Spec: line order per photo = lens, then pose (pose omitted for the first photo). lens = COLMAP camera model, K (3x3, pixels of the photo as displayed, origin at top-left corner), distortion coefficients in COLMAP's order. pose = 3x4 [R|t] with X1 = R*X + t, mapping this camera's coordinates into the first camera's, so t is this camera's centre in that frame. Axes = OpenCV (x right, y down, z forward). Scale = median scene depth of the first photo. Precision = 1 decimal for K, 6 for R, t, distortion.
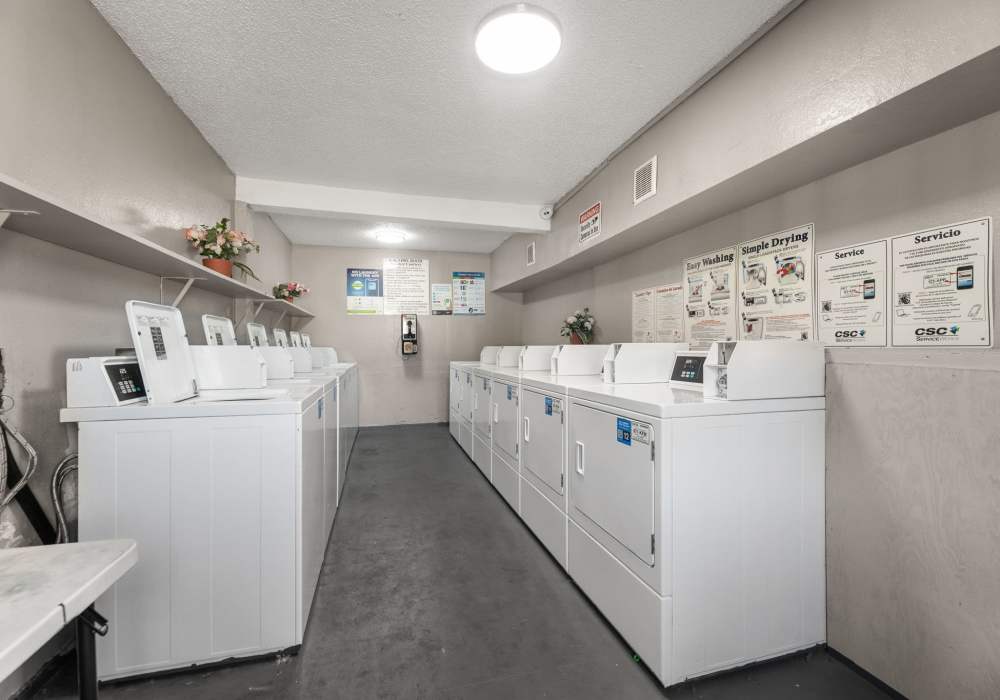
lens RADIAL K [[415.8, 0, 498.7], [0, 415.8, 347.9], [0, 0, 1]] dist [-0.010320, 0.000645]
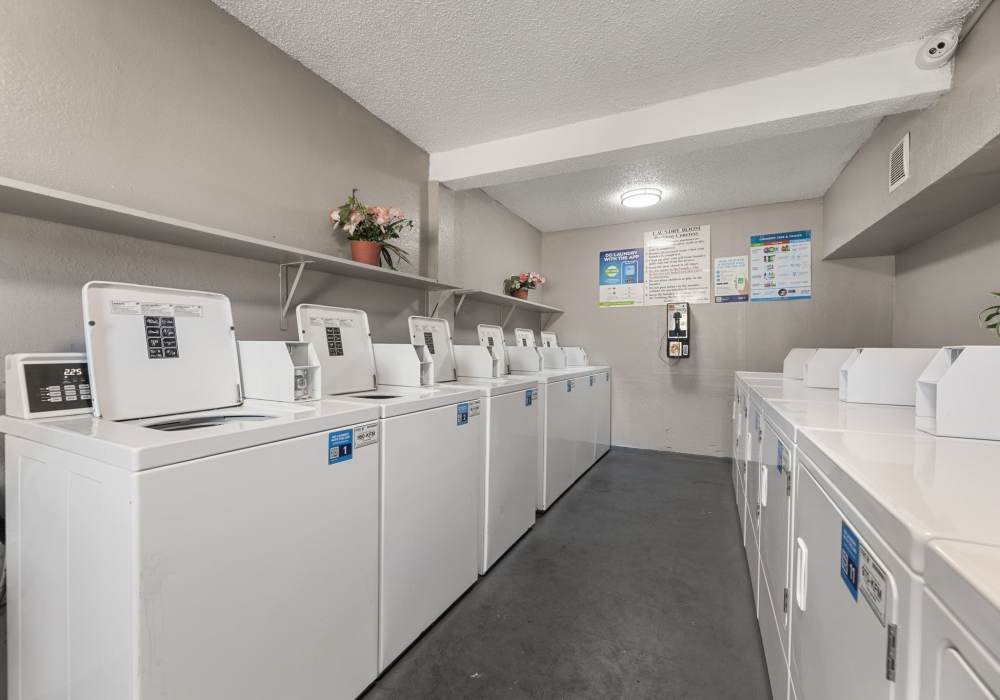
lens RADIAL K [[415.8, 0, 499.2], [0, 415.8, 352.3], [0, 0, 1]] dist [-0.010320, 0.000645]
pose [[0.733965, 0.018471, -0.678936, 0.052137], [-0.012876, 0.999829, 0.013282, -0.000481], [0.679065, -0.001007, 0.734077, 0.252723]]
